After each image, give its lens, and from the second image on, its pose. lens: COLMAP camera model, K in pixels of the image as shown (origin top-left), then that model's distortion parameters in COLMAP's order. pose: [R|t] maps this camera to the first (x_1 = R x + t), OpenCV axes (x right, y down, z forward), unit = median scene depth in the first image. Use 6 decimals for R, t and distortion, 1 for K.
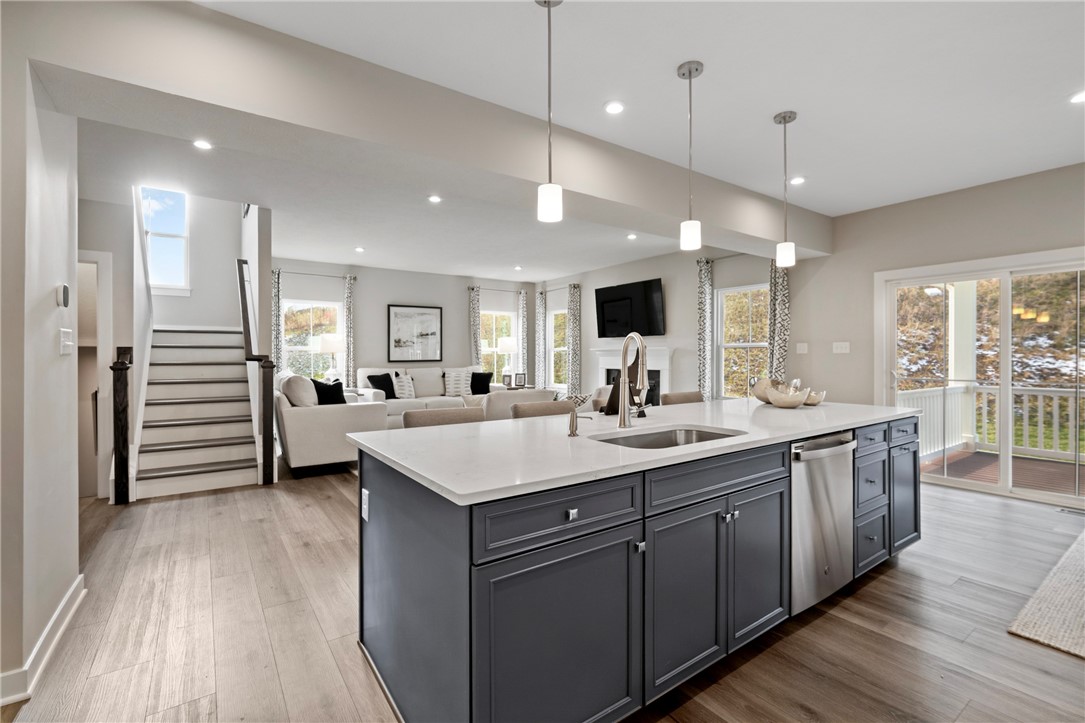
lens RADIAL K [[489.9, 0, 543.0], [0, 489.9, 364.6], [0, 0, 1]] dist [0.001232, 0.000330]
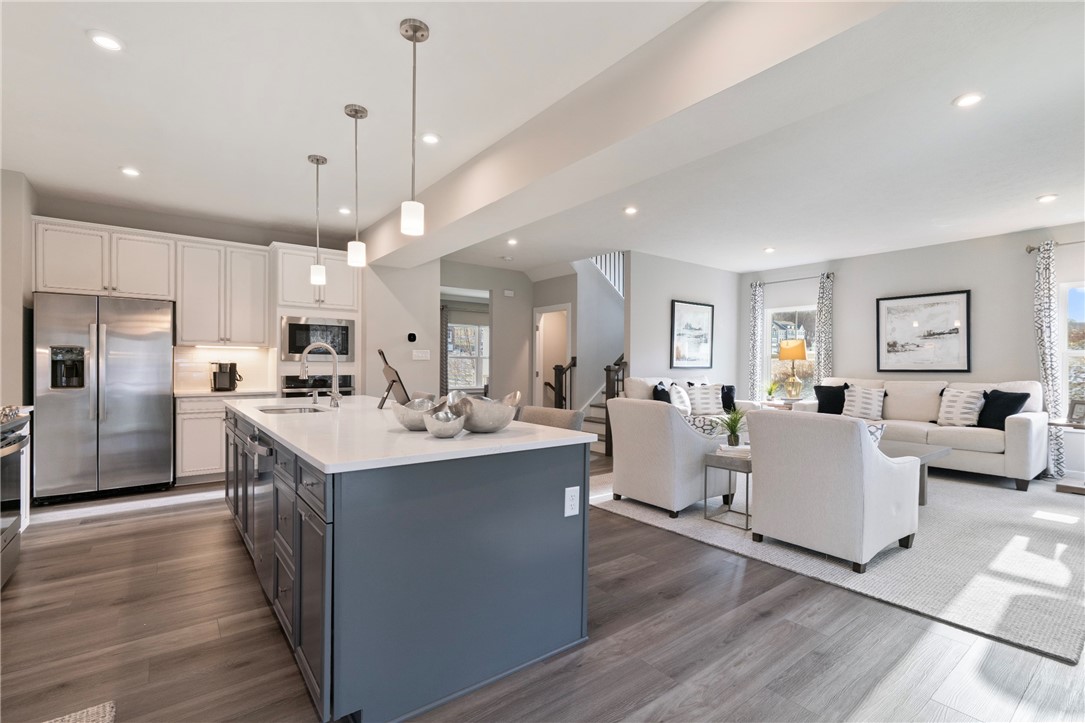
lens RADIAL K [[489.9, 0, 550.9], [0, 489.9, 363.1], [0, 0, 1]] dist [0.001232, 0.000330]
pose [[0.064882, 0.002658, -0.997889, 0.443464], [-0.023440, 0.999725, 0.001139, -0.007189], [0.997618, 0.023317, 0.064927, 0.428482]]
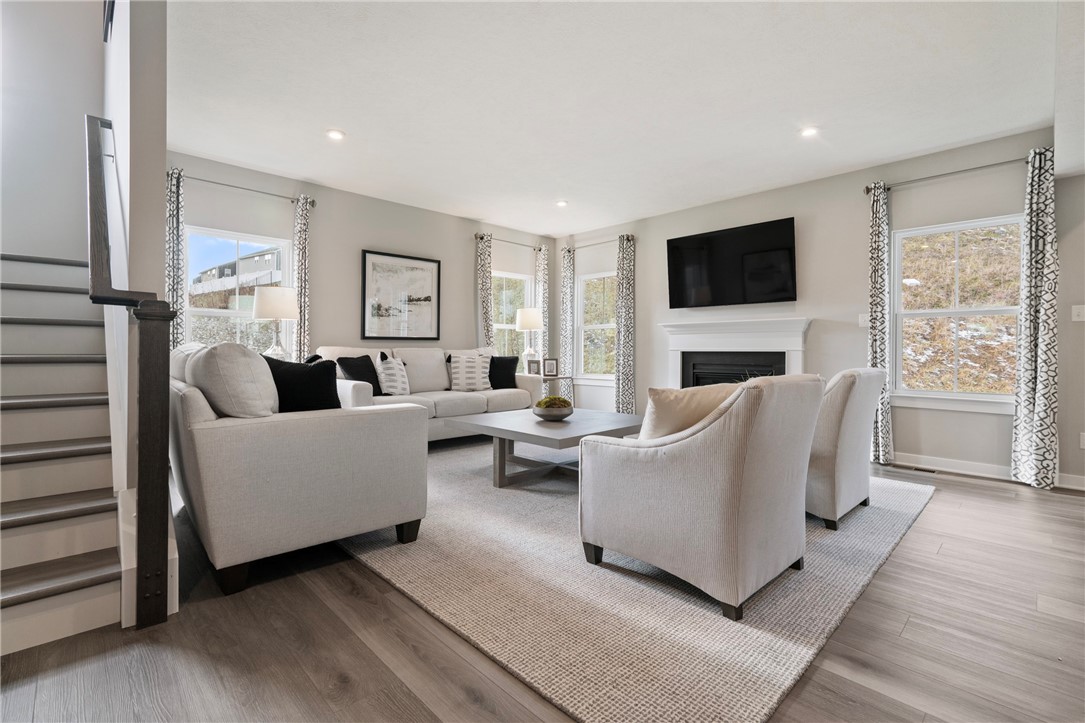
lens RADIAL K [[489.9, 0, 543.0], [0, 489.9, 356.3], [0, 0, 1]] dist [0.001232, 0.000330]
pose [[0.987939, 0.006187, 0.154720, -0.182133], [-0.005365, 0.999969, -0.005726, 0.020714], [-0.154751, 0.004827, 0.987942, 0.327015]]
